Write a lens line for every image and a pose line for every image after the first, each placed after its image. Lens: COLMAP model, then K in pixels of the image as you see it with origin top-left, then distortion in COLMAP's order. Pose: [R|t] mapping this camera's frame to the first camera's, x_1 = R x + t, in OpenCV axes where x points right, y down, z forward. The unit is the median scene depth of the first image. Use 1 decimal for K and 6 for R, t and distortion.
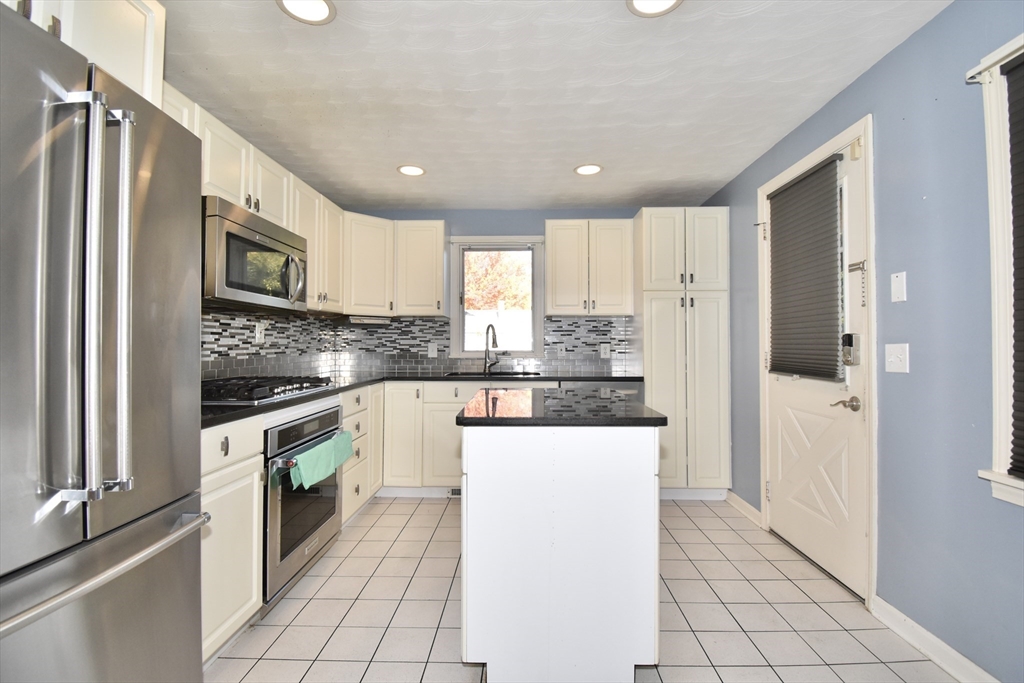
lens RADIAL K [[461.3, 0, 516.9], [0, 461.3, 341.3], [0, 0, 1]] dist [0.034435, -0.036884]
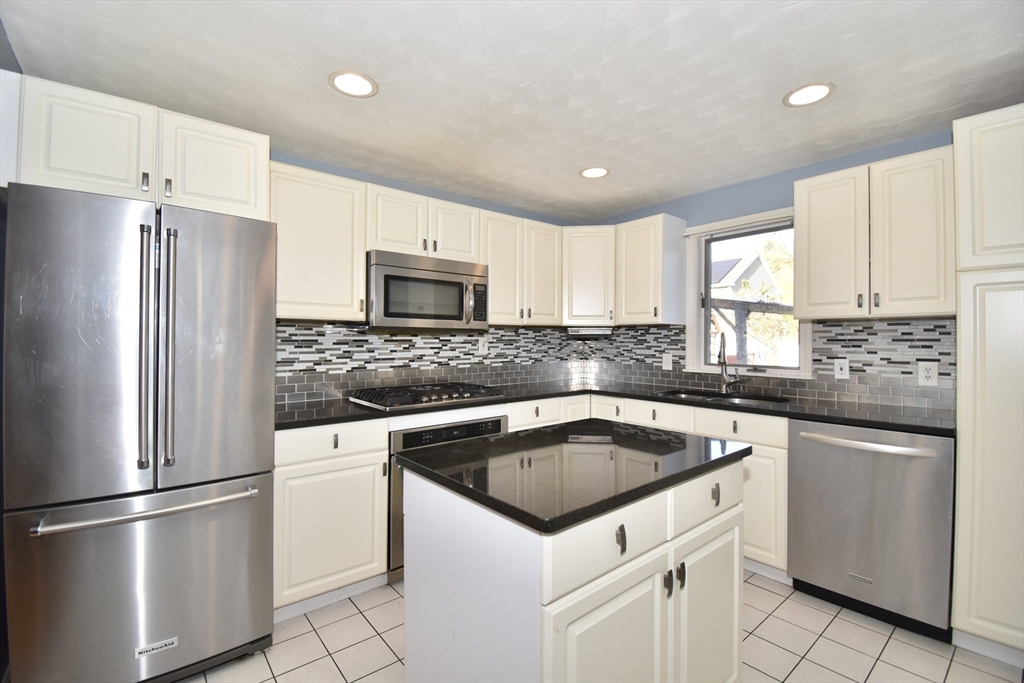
lens RADIAL K [[461.3, 0, 516.9], [0, 461.3, 341.3], [0, 0, 1]] dist [0.034435, -0.036884]
pose [[0.660625, 0.004053, -0.750705, 0.336682], [0.004457, 0.999947, 0.009321, -0.033984], [0.750703, -0.009503, 0.660571, 0.238101]]
